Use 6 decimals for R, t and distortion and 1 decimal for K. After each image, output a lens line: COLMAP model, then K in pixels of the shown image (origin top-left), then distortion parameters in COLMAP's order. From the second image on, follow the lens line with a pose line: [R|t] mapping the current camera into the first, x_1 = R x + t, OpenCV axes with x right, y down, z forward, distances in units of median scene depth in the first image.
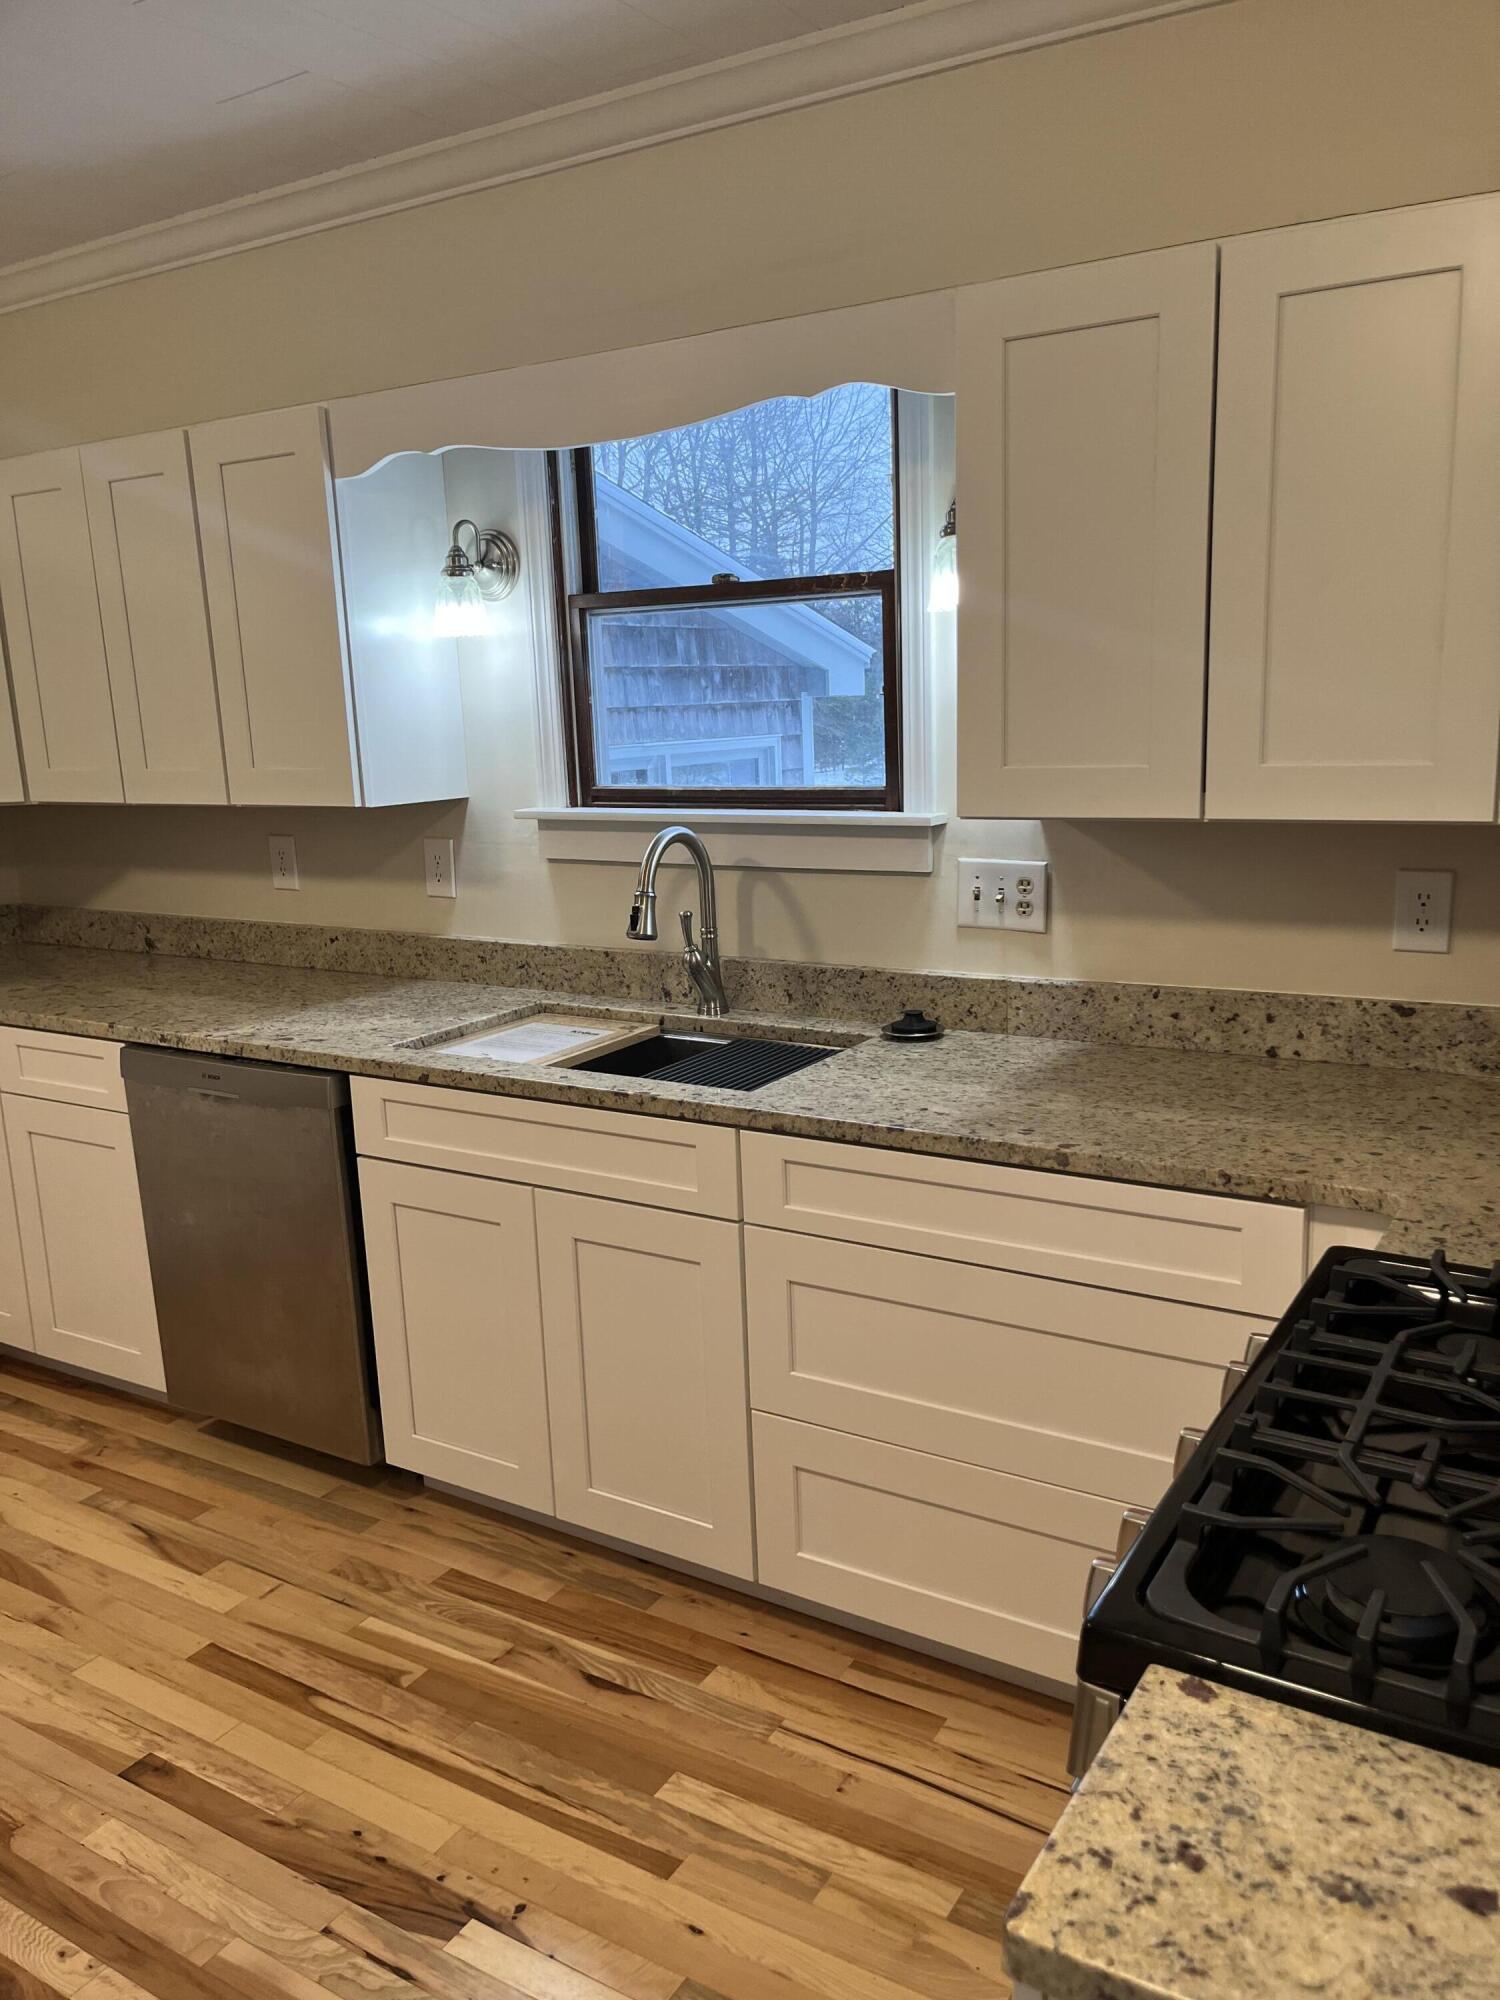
lens RADIAL K [[1533.3, 0, 750.0], [0, 1533.3, 1000.0], [0, 0, 1]] dist [0.009923, 0.003283]
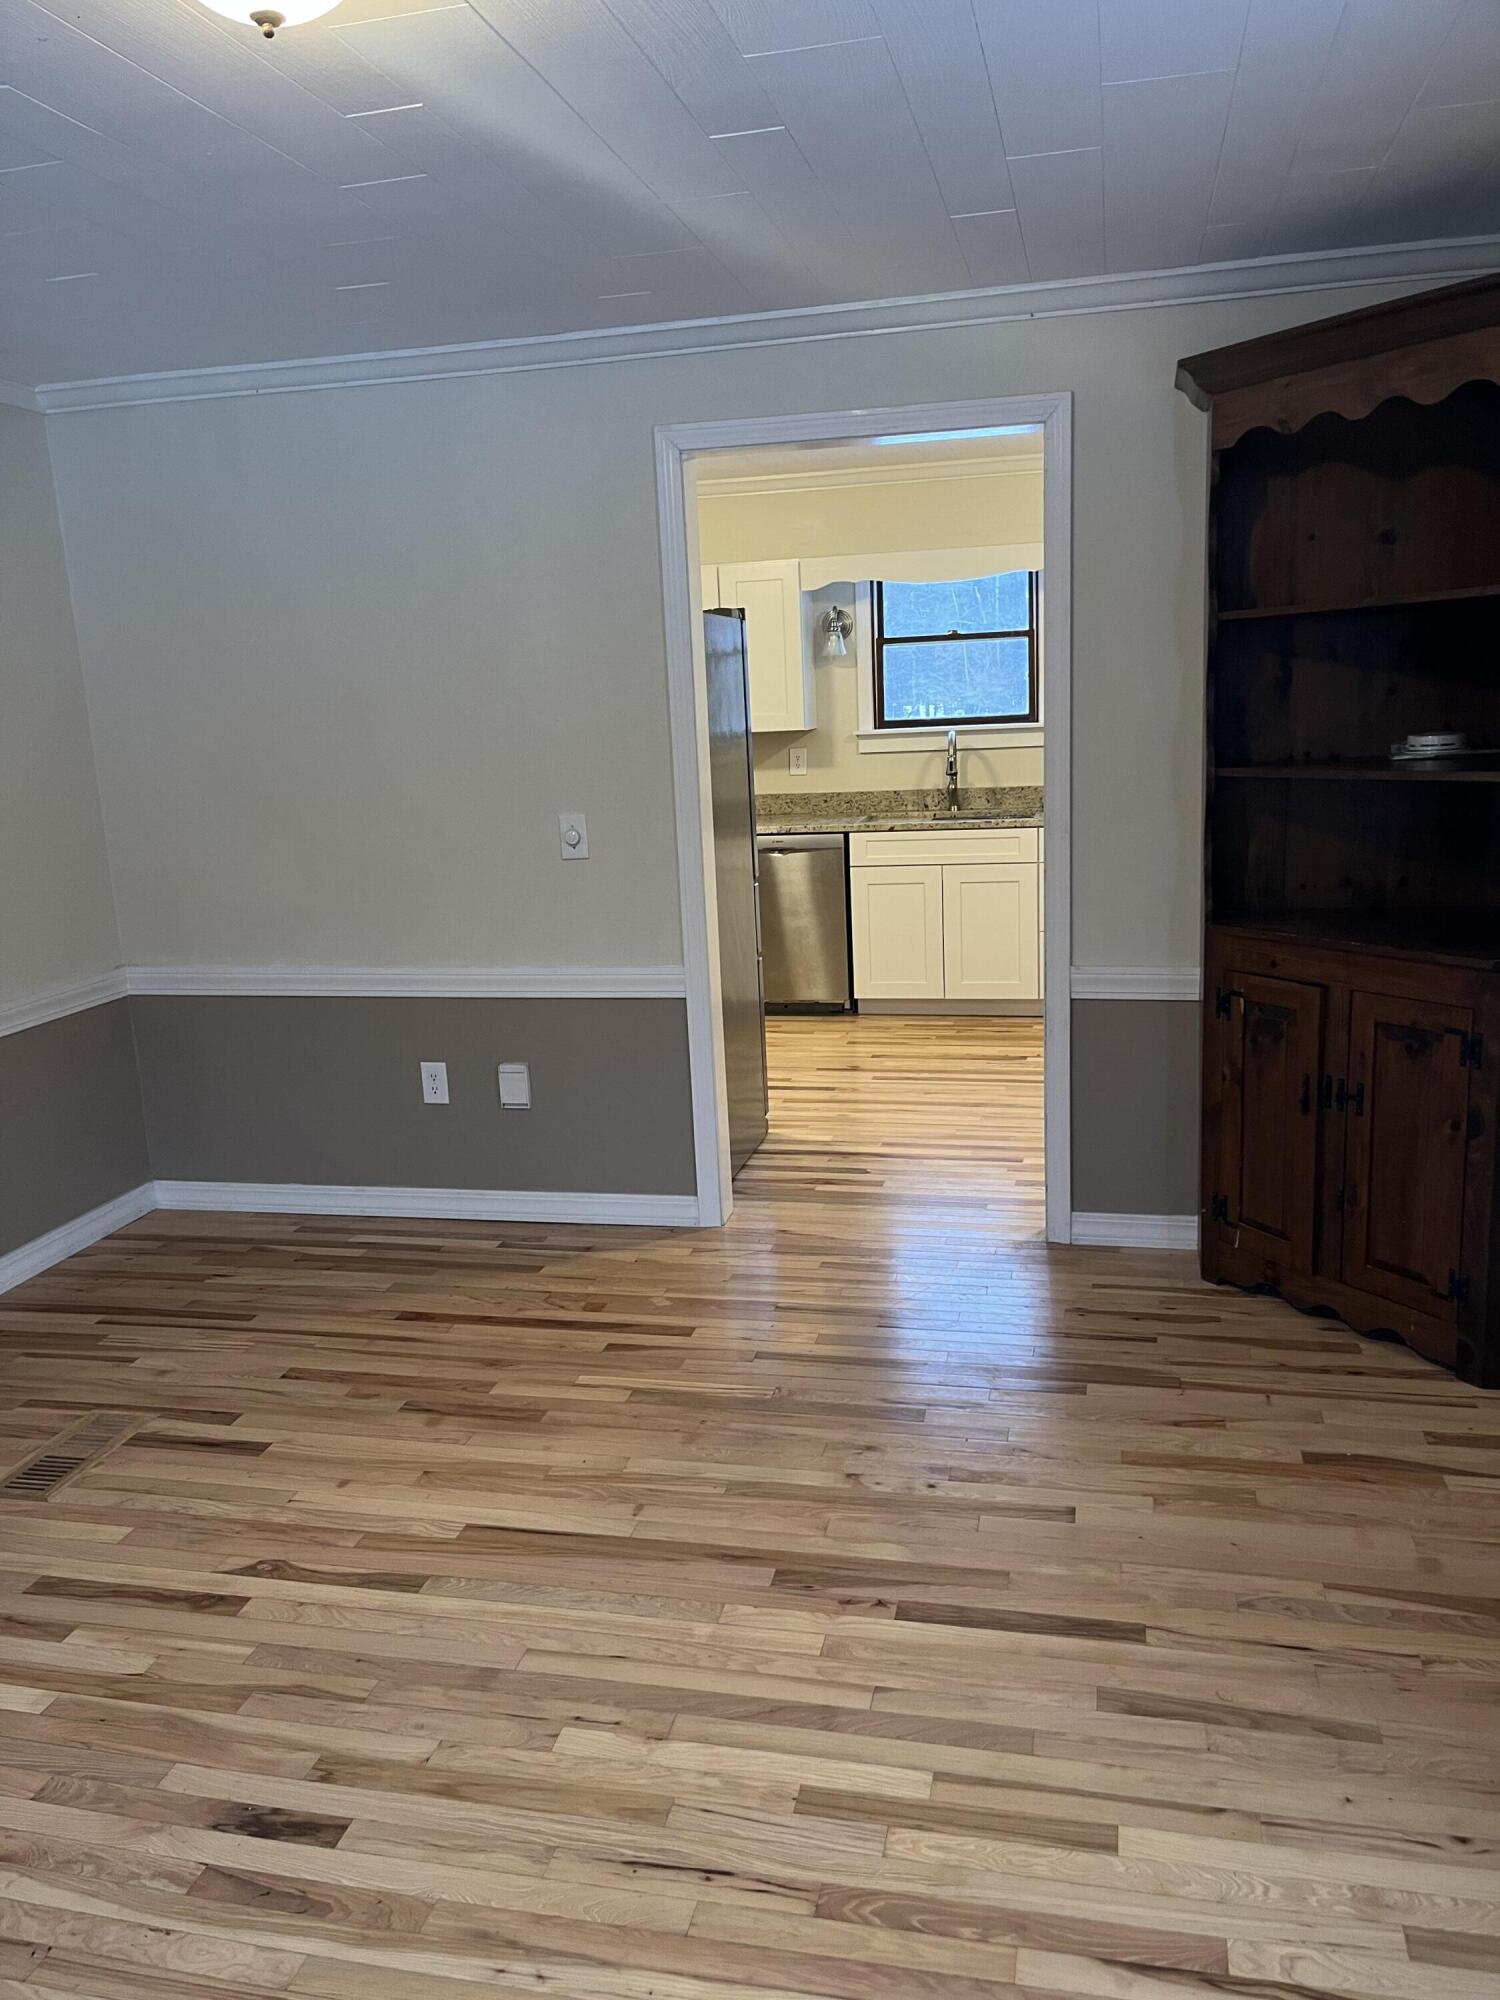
lens RADIAL K [[1533.3, 0, 750.0], [0, 1533.3, 1000.0], [0, 0, 1]] dist [0.009923, 0.003283]
pose [[0.947951, -0.079307, 0.308381, -1.192476], [0.081115, 0.996680, 0.006973, 0.285835], [-0.307910, 0.018404, 0.951237, -1.305088]]
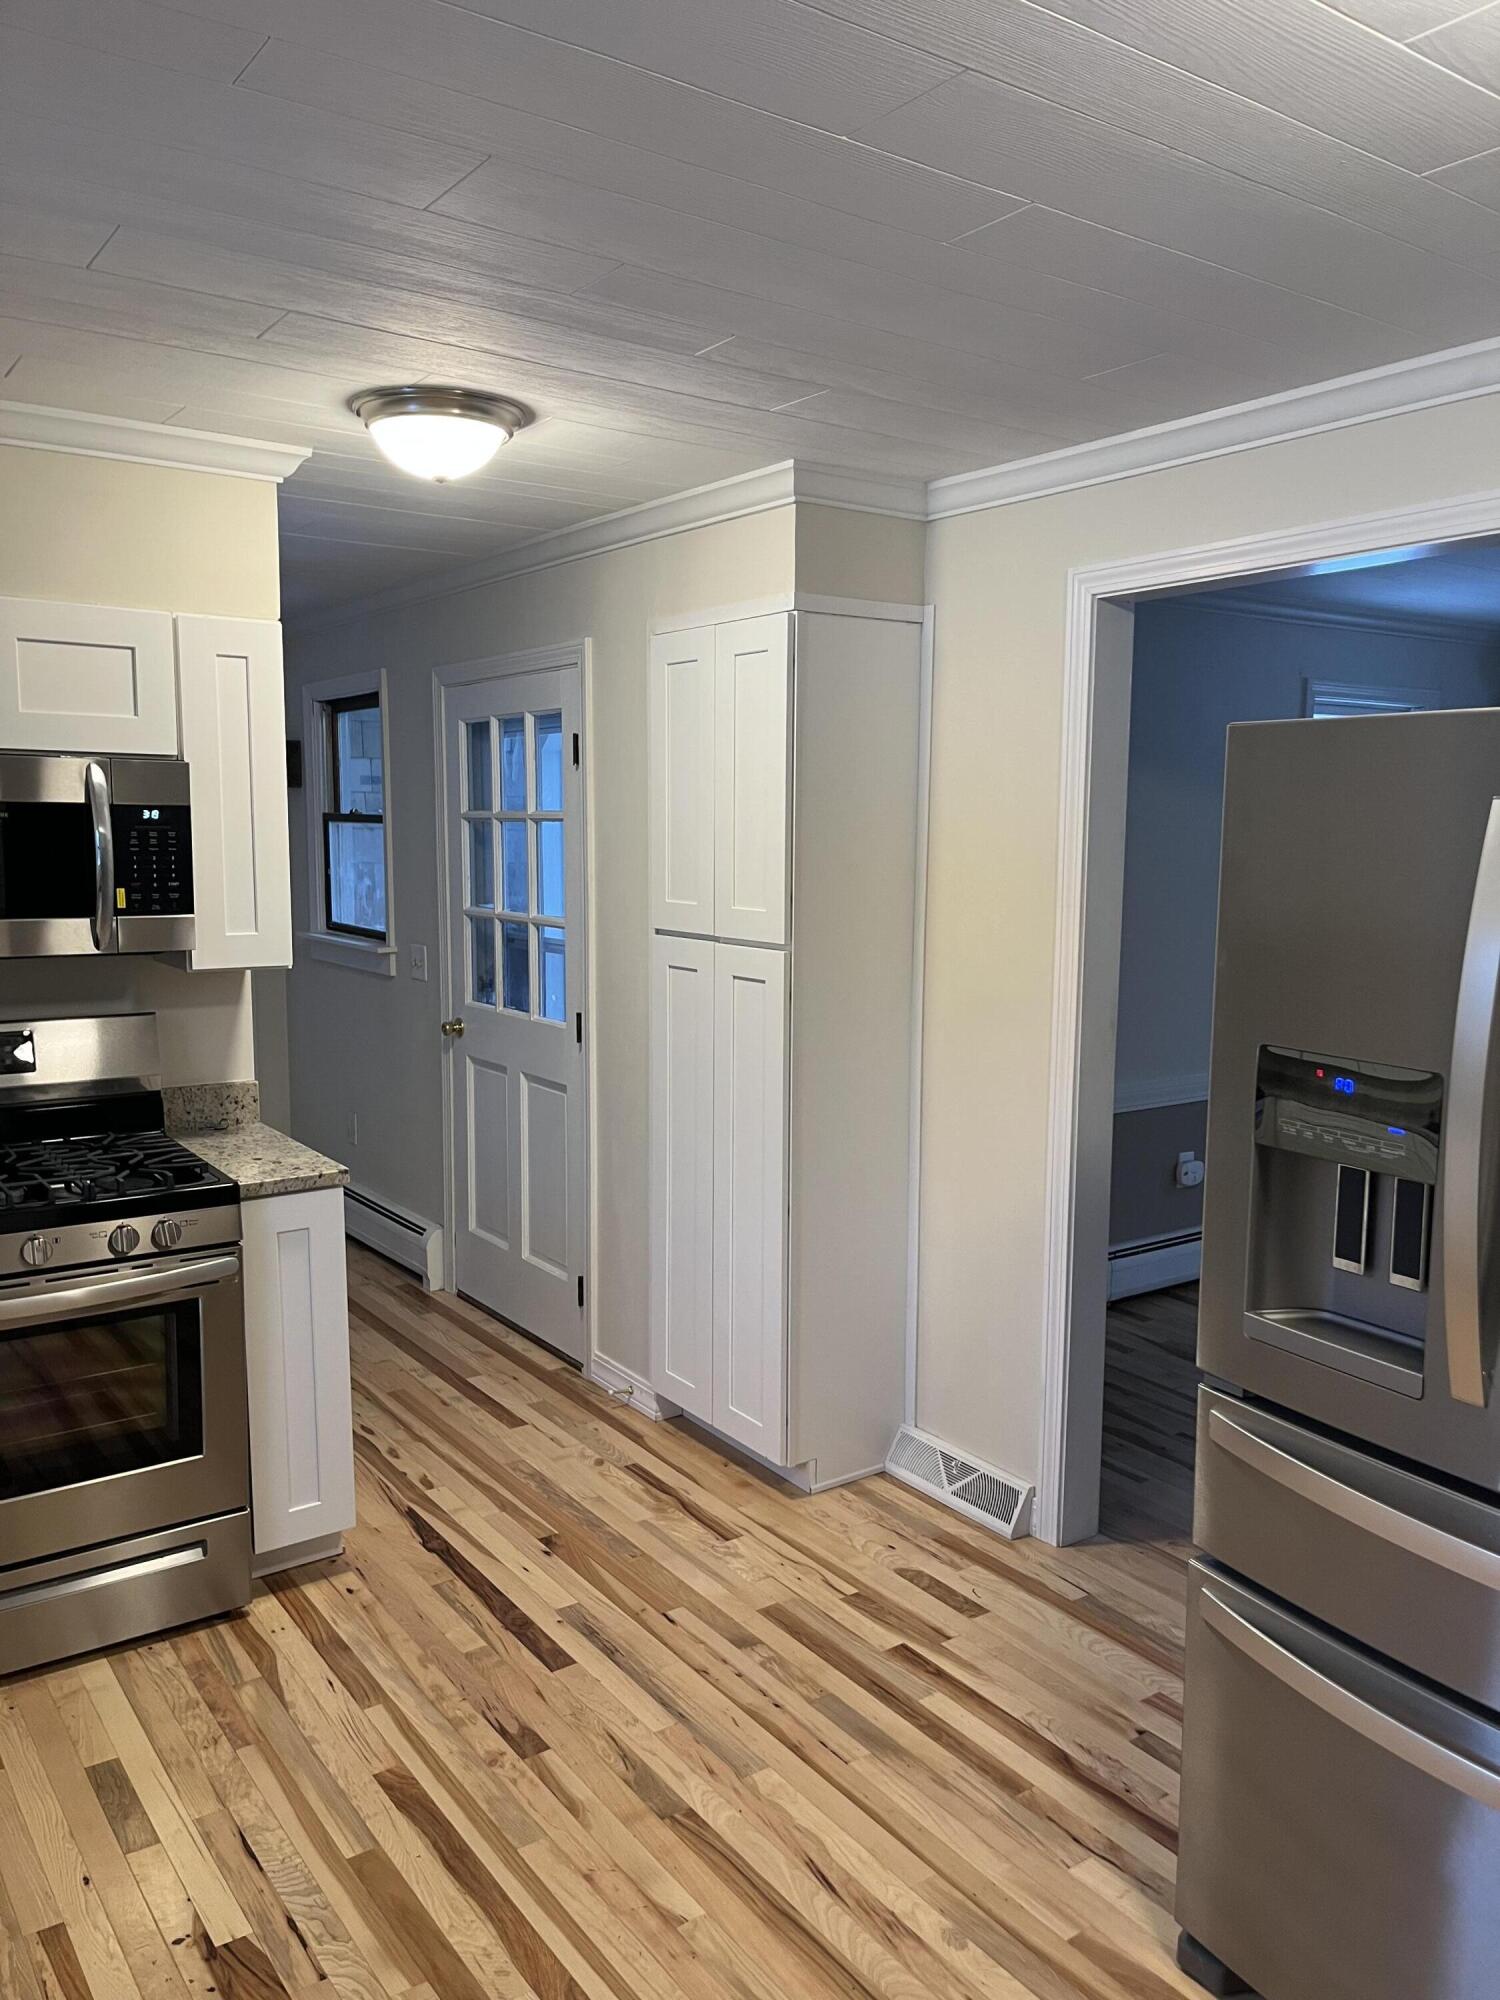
lens RADIAL K [[1533.3, 0, 750.0], [0, 1533.3, 1000.0], [0, 0, 1]] dist [0.009923, 0.003283]
pose [[-0.922136, -0.018743, 0.386412, -0.684540], [0.097673, 0.955188, 0.279419, -0.253978], [-0.374333, 0.295405, -0.878983, 1.154101]]
